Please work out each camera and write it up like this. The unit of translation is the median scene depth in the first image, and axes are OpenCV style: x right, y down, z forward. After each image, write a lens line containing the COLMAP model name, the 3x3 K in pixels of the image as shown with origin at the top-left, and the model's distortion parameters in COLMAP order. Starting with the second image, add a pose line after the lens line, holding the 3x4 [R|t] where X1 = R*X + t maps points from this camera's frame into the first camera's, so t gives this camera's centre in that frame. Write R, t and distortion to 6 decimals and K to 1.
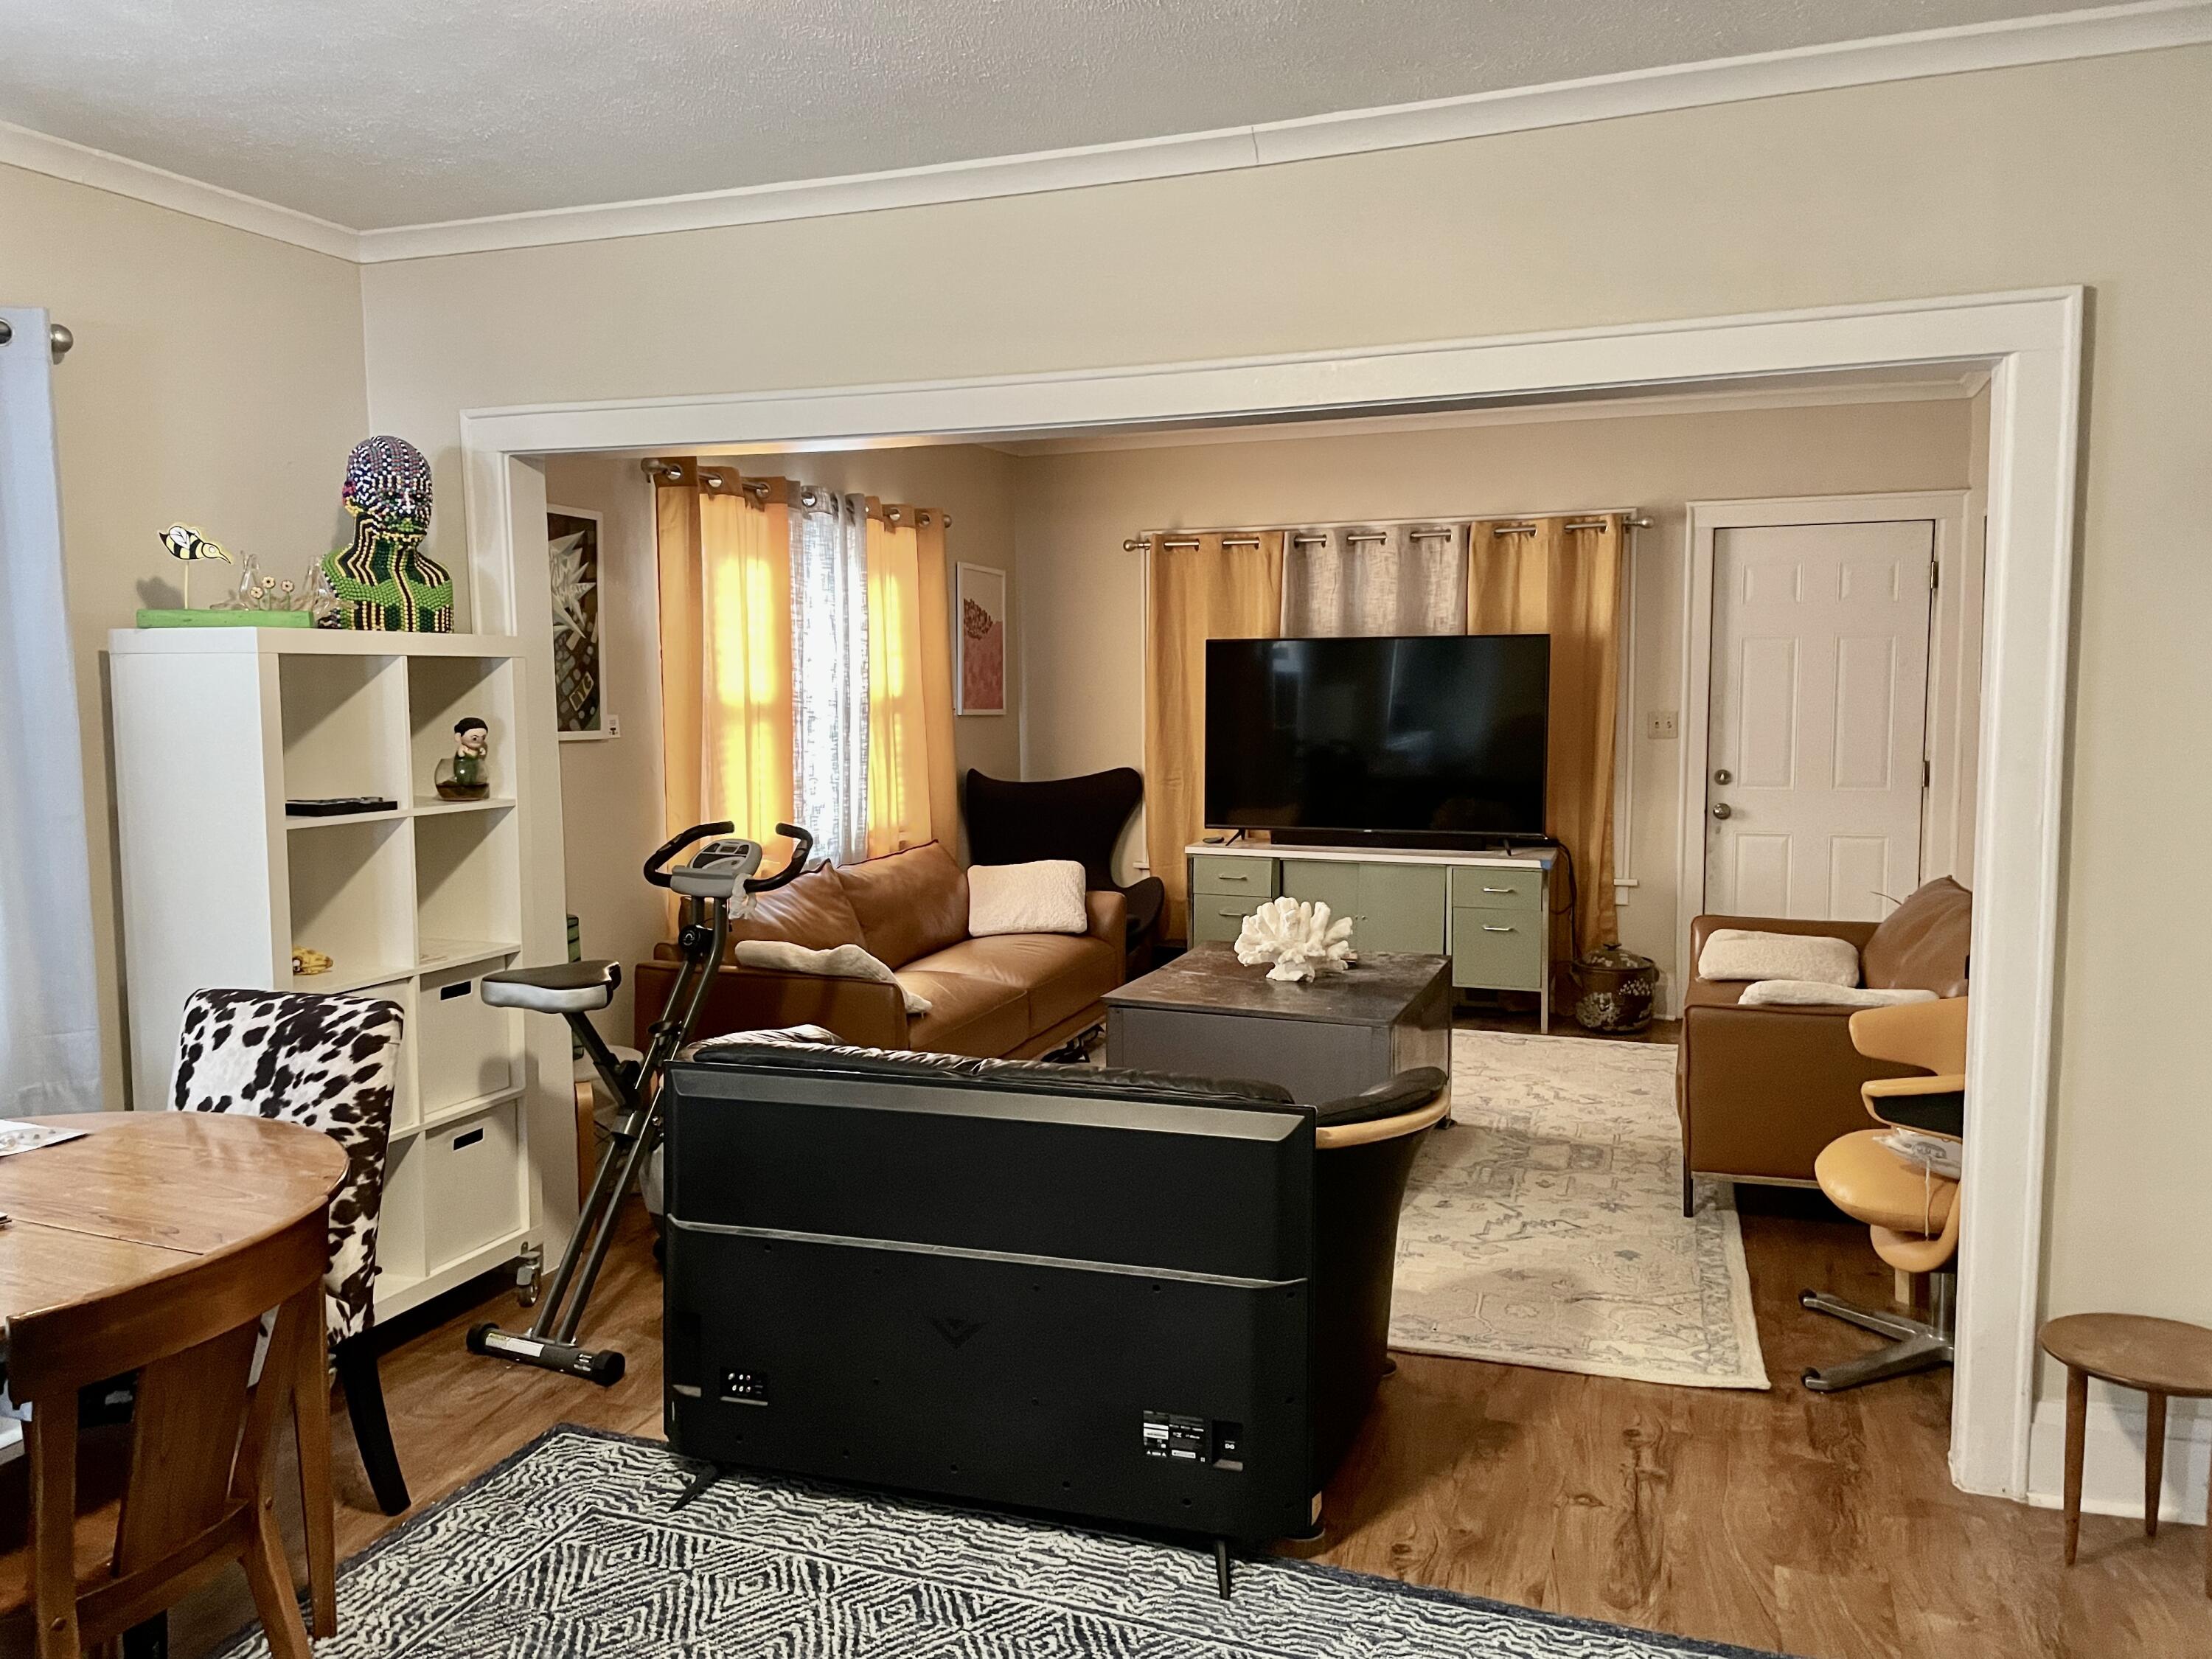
lens RADIAL K [[1690.2, 0, 1113.2], [0, 1690.2, 817.7], [0, 0, 1]] dist [0.103855, -0.153860]
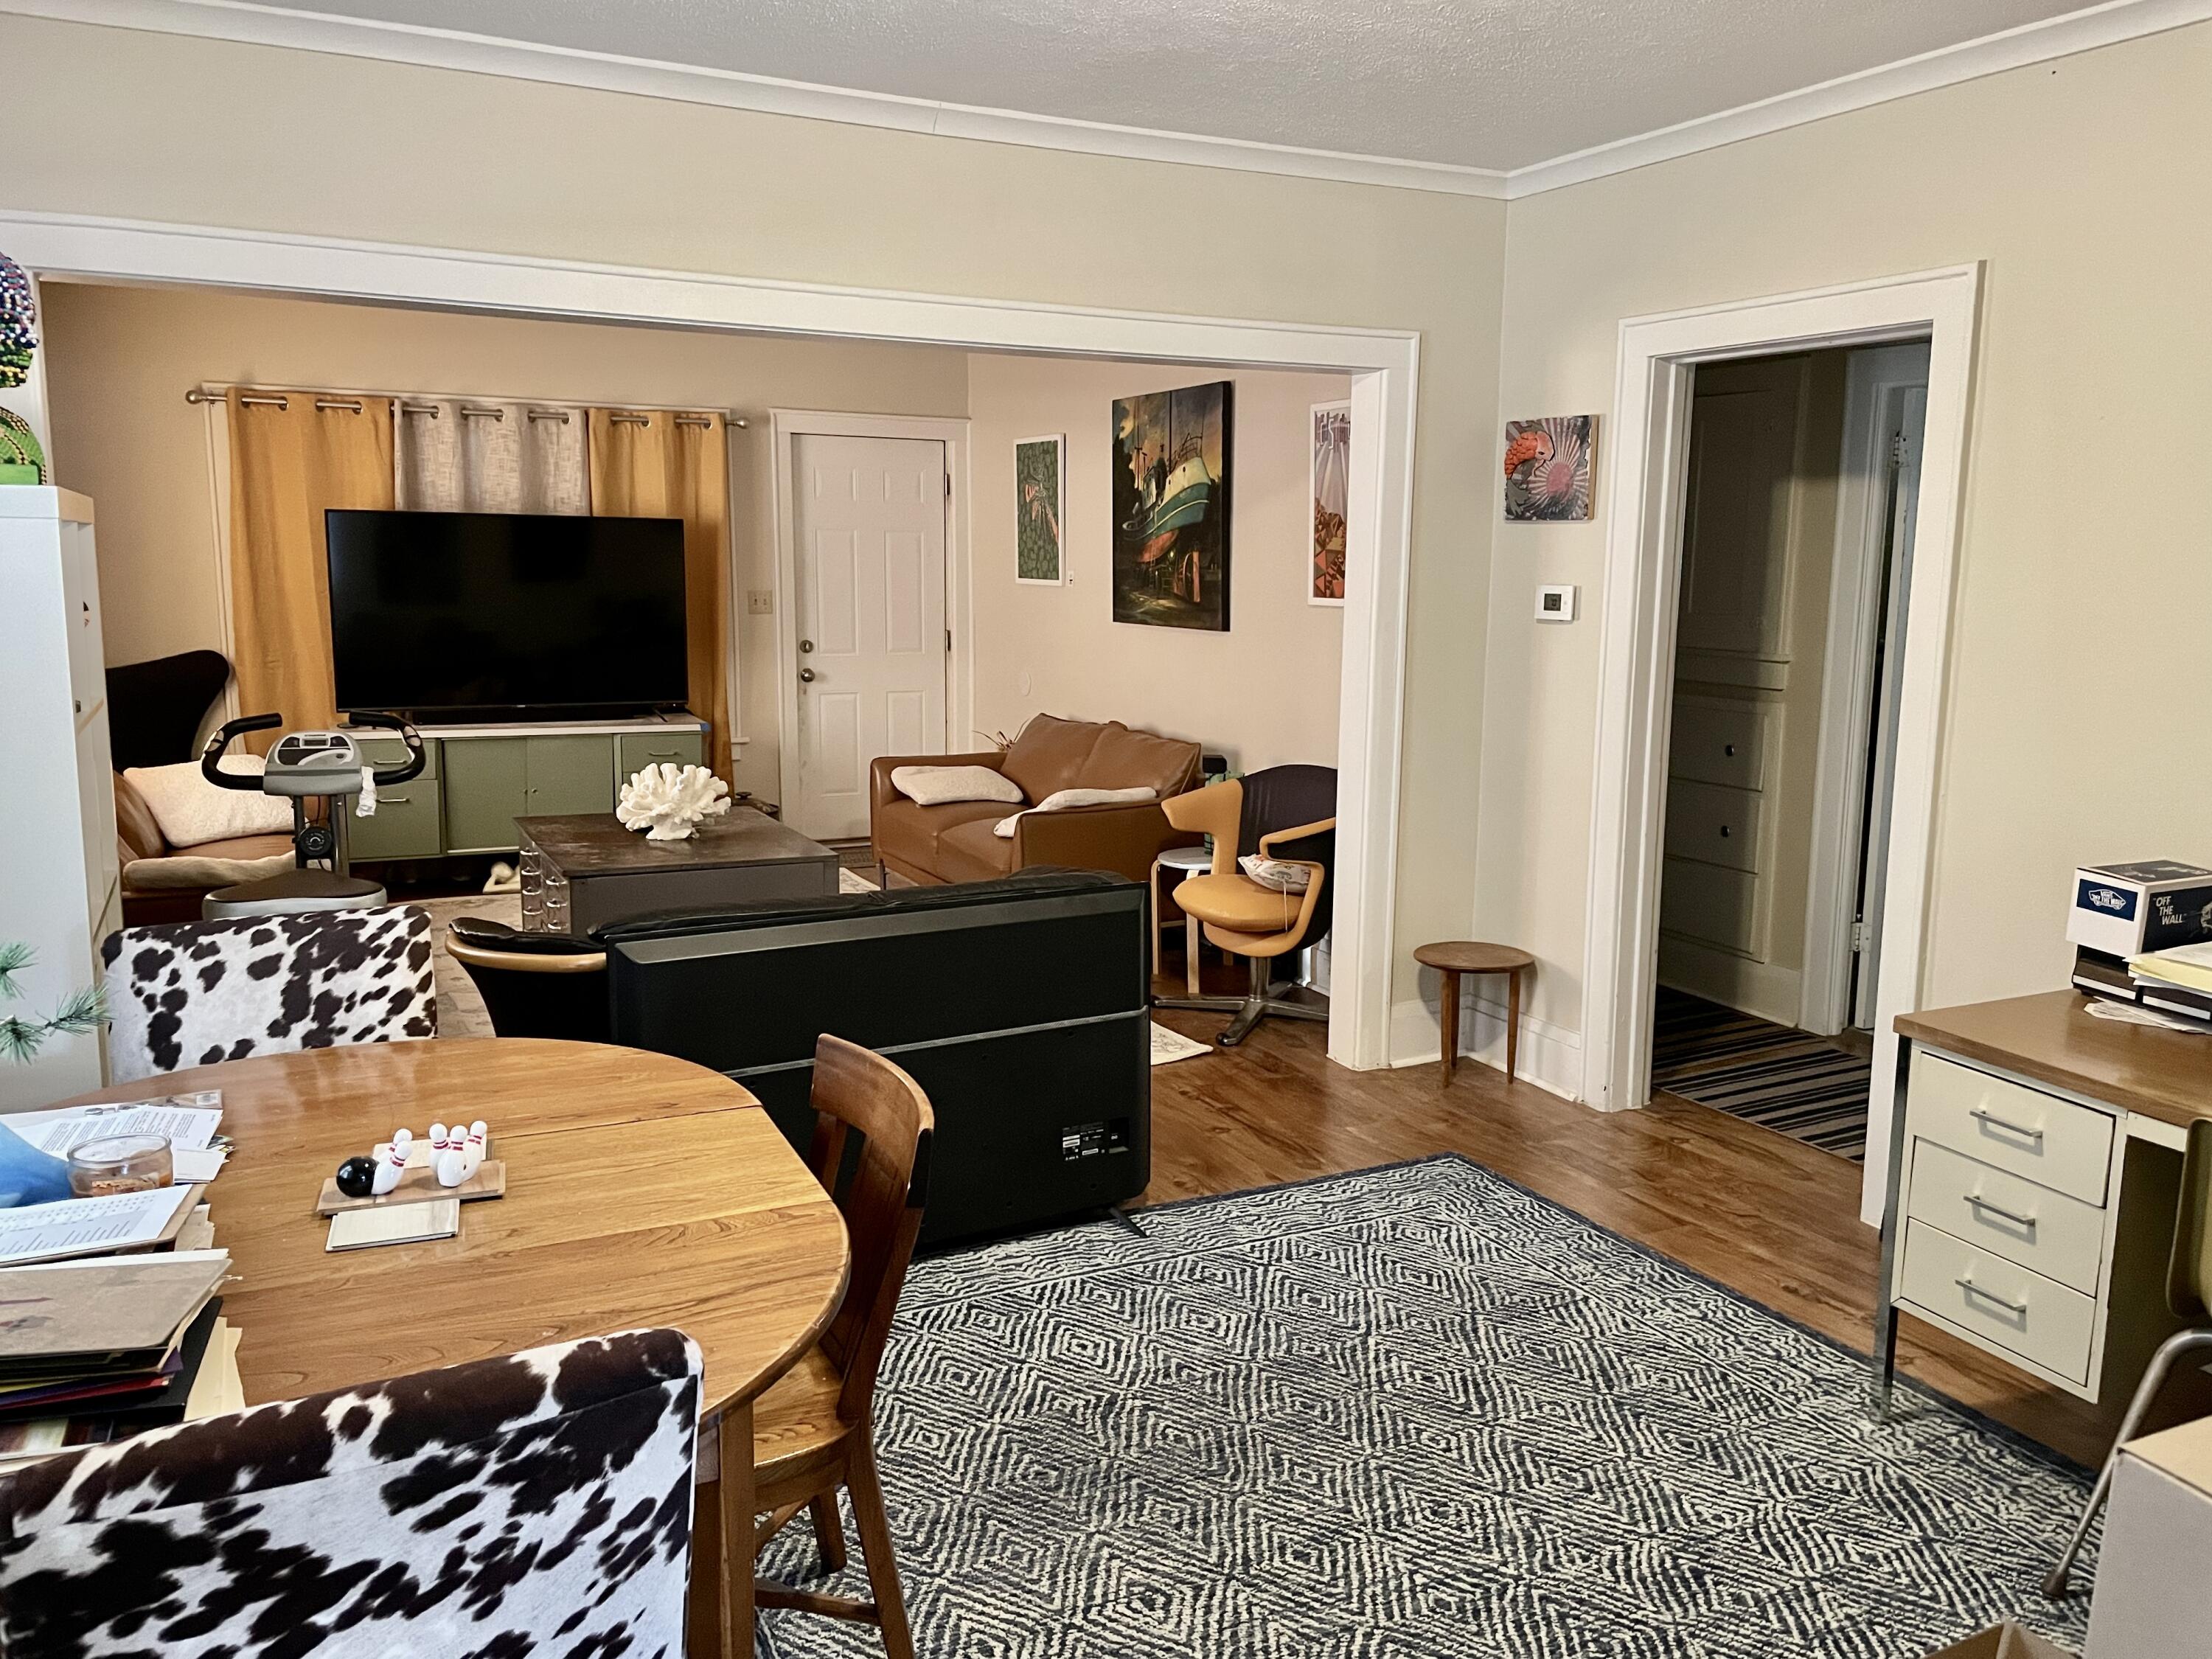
lens RADIAL K [[1690.2, 0, 1113.2], [0, 1690.2, 817.7], [0, 0, 1]] dist [0.103855, -0.153860]
pose [[0.669564, -0.099947, 0.735999, -0.450664], [0.047297, 0.994631, 0.092041, -0.004197], [-0.741247, -0.026817, 0.670696, 0.052934]]
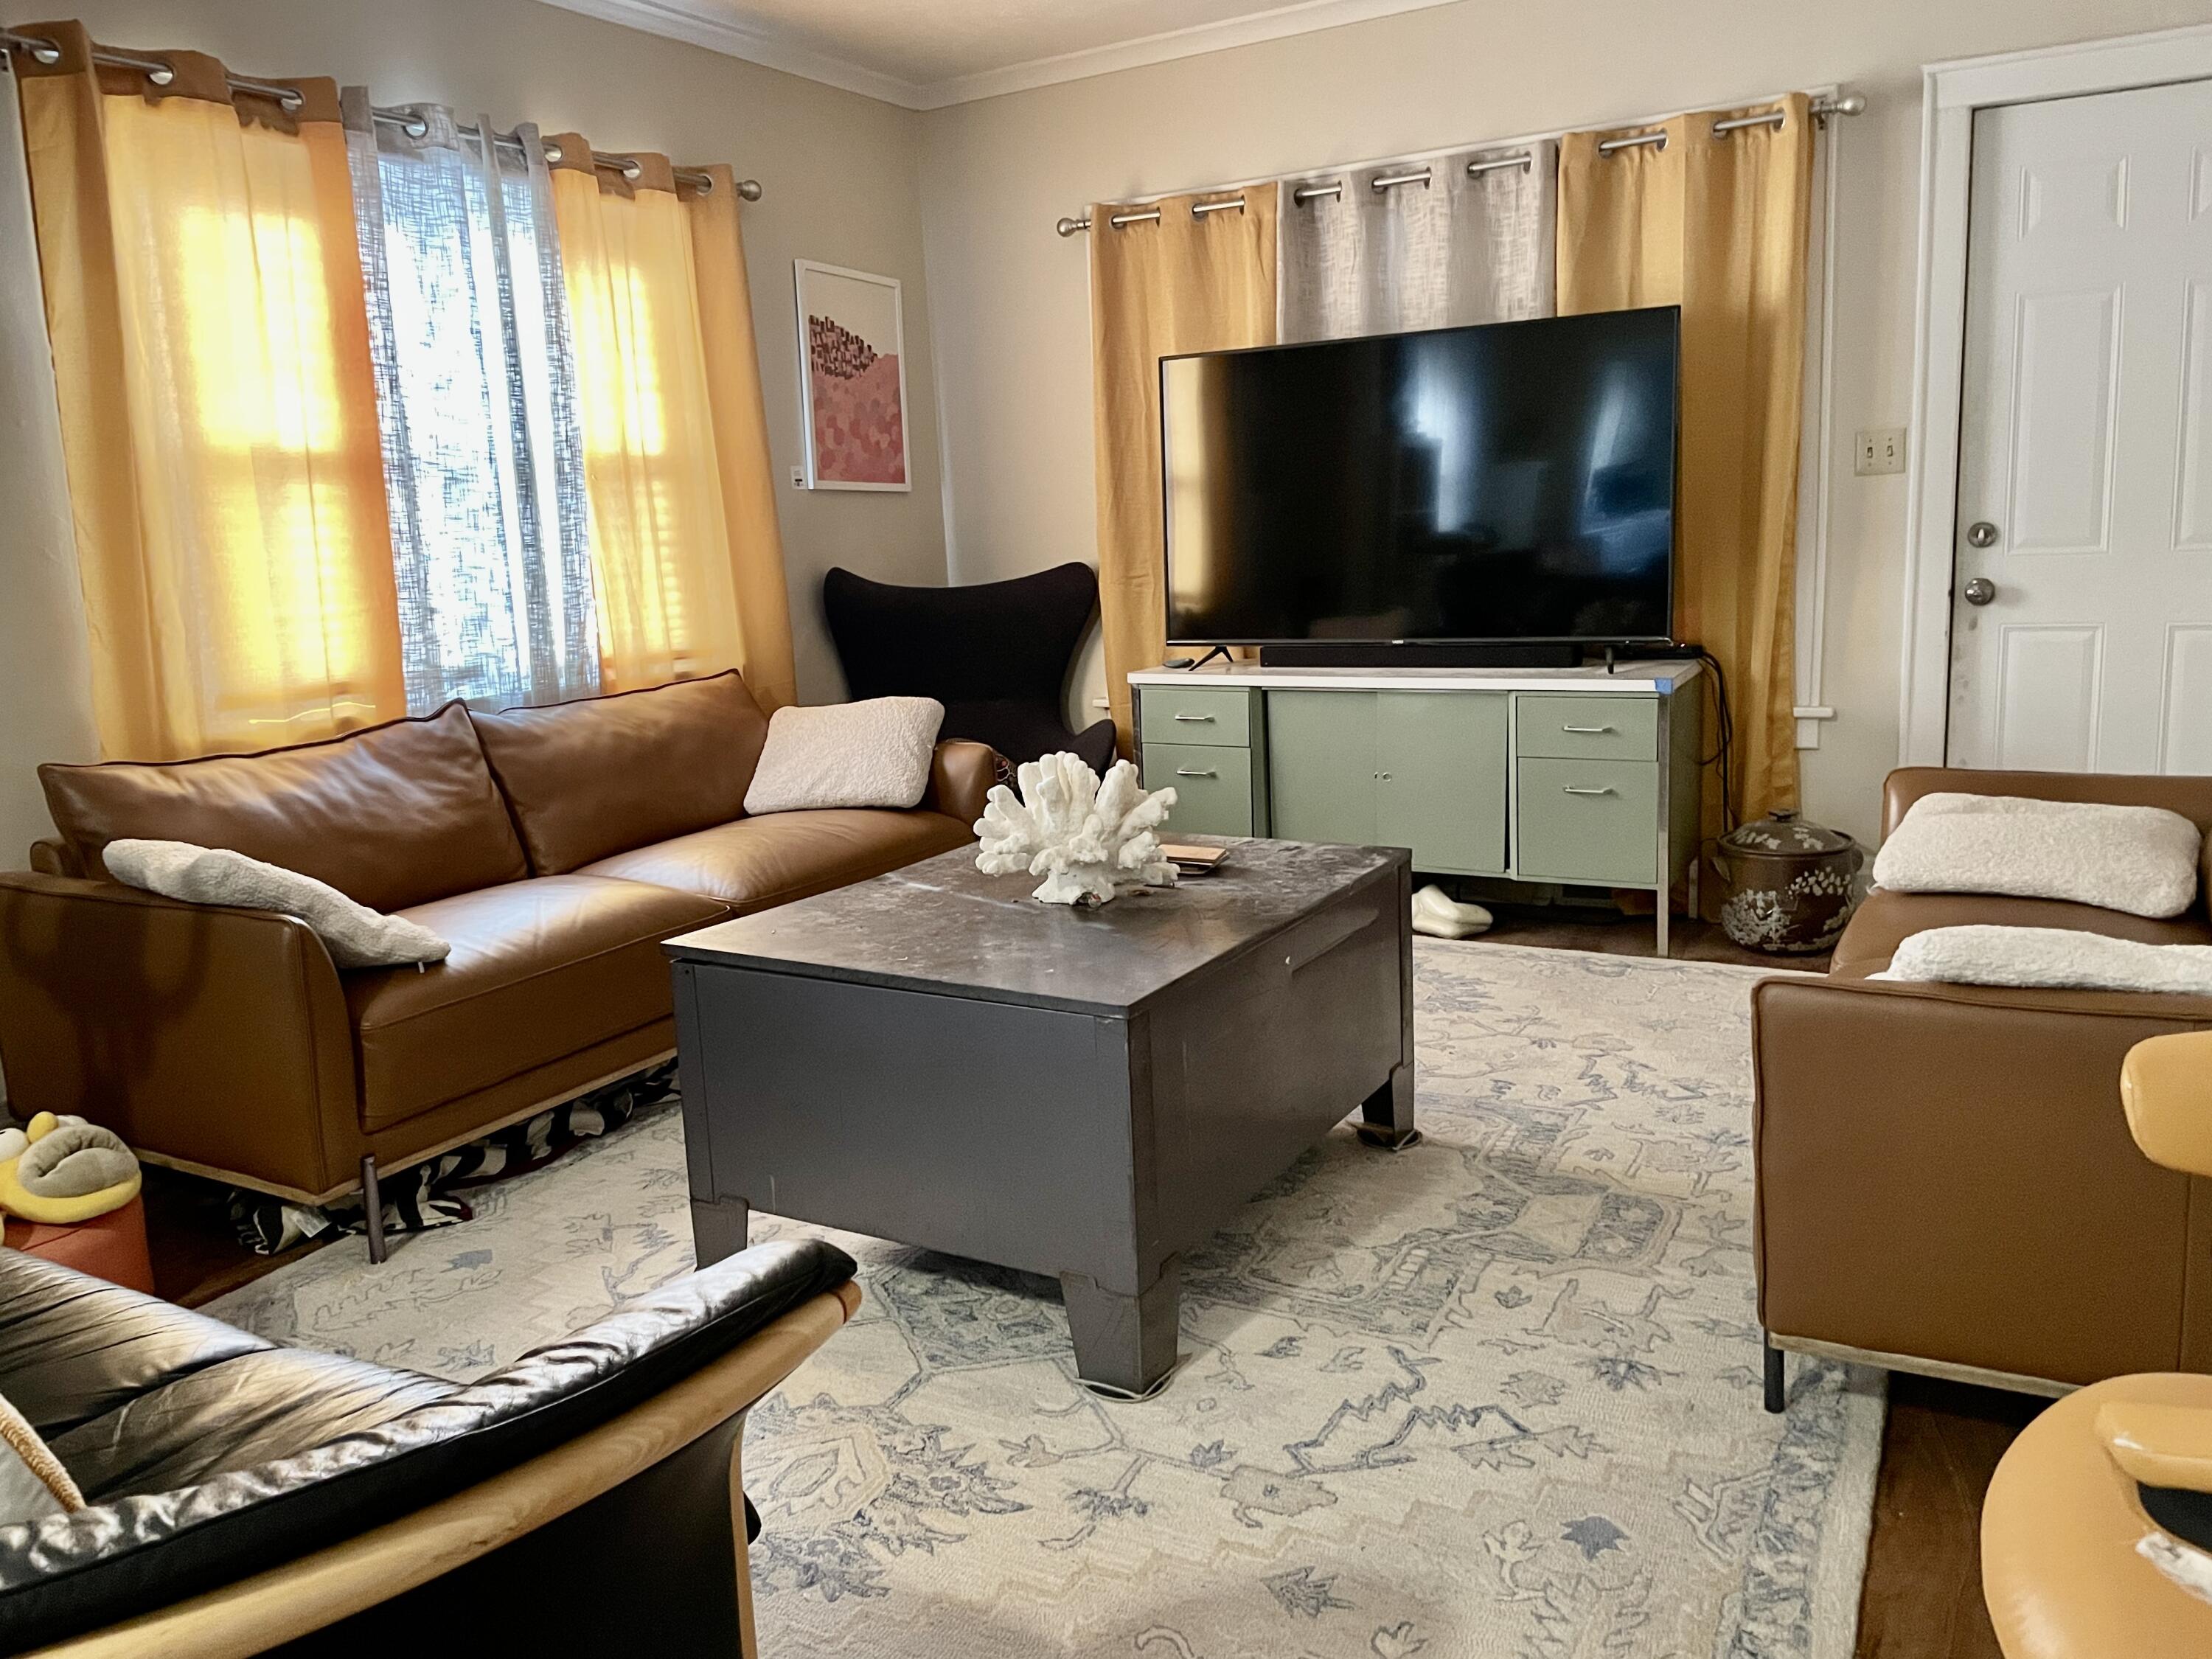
lens RADIAL K [[1690.2, 0, 1113.2], [0, 1690.2, 817.7], [0, 0, 1]] dist [0.103855, -0.153860]
pose [[0.984806, -0.007324, -0.173504, 0.186965], [0.023270, 0.995665, 0.090053, 0.016647], [0.172092, -0.092722, 0.980707, 0.402240]]
